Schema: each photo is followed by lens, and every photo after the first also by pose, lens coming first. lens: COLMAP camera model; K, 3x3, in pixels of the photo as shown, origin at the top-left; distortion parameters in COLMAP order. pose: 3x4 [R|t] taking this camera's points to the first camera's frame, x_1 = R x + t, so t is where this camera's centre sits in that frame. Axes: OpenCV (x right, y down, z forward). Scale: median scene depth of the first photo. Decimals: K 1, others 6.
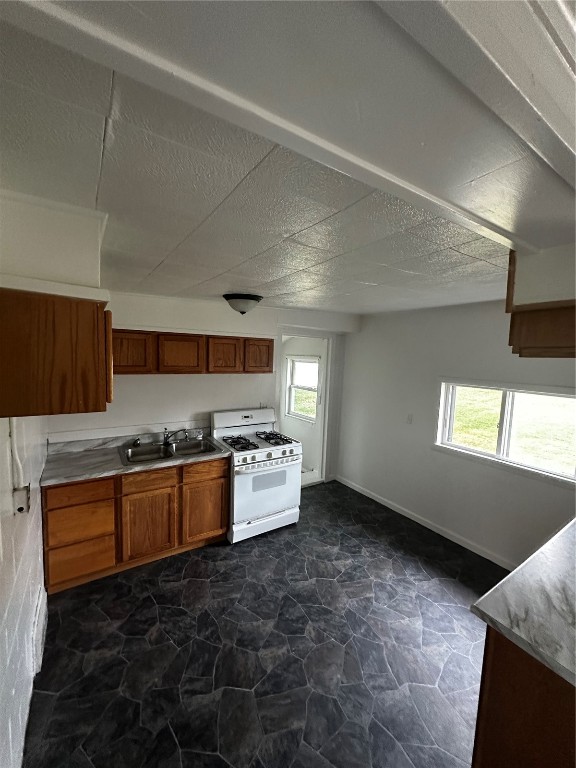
lens RADIAL K [[307.5, 0, 288.3], [0, 307.5, 385.1], [0, 0, 1]] dist [-0.001711, -0.000169]
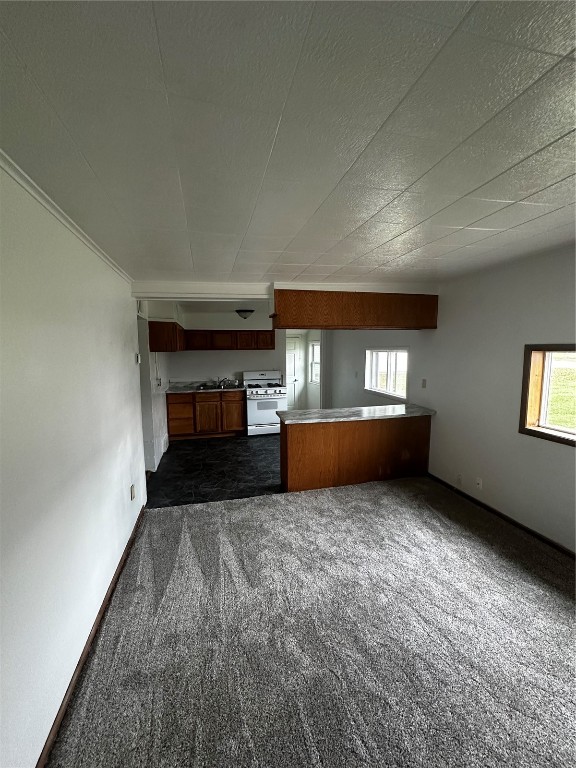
lens RADIAL K [[307.5, 0, 286.0], [0, 307.5, 382.9], [0, 0, 1]] dist [-0.001711, -0.000169]
pose [[0.944311, -0.004837, -0.329019, 0.716781], [0.006957, 0.999962, 0.005267, 0.175162], [0.328981, -0.007262, 0.944309, -0.795939]]
